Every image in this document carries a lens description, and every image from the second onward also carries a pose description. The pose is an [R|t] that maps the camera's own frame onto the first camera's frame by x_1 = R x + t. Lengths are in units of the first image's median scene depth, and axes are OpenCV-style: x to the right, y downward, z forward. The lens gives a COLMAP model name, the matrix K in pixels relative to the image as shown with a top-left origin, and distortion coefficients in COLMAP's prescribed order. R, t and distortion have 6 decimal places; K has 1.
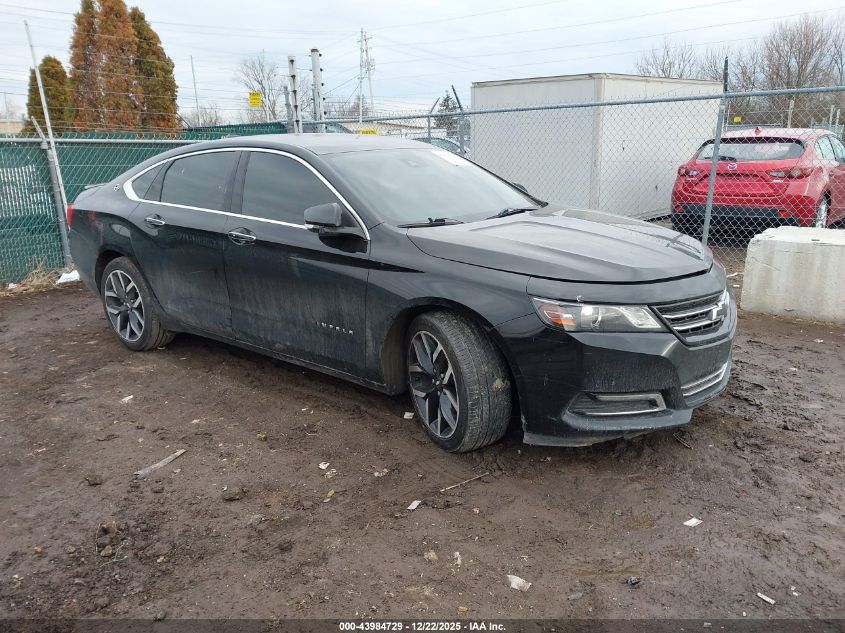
lens RADIAL K [[673.4, 0, 422.5], [0, 673.4, 316.5], [0, 0, 1]] dist [0.028467, -0.007944]
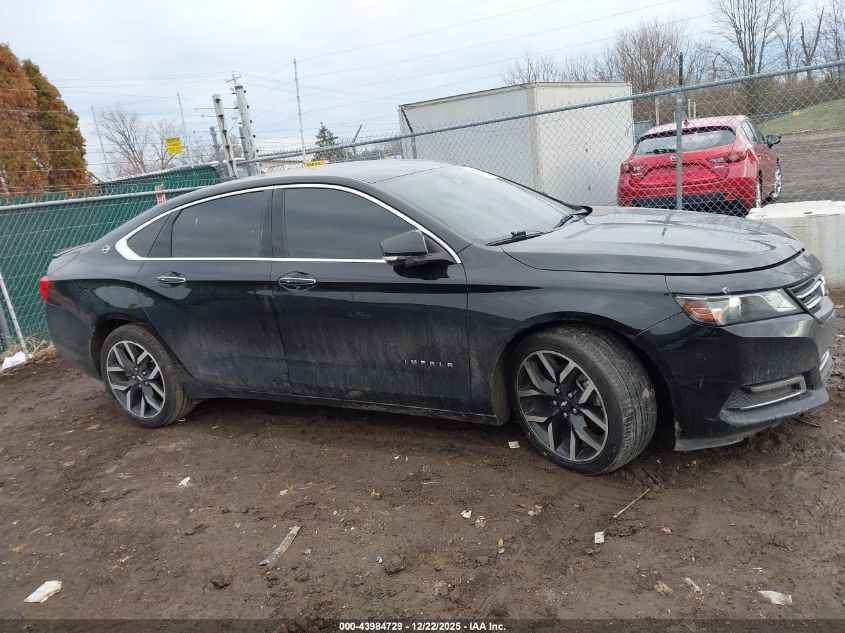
lens RADIAL K [[673.4, 0, 422.5], [0, 673.4, 316.5], [0, 0, 1]] dist [0.028467, -0.007944]
pose [[0.977298, -0.144847, 0.154619, -0.218325], [0.150729, 0.988208, -0.026953, -0.018392], [-0.148891, 0.049646, 0.987607, 0.071033]]
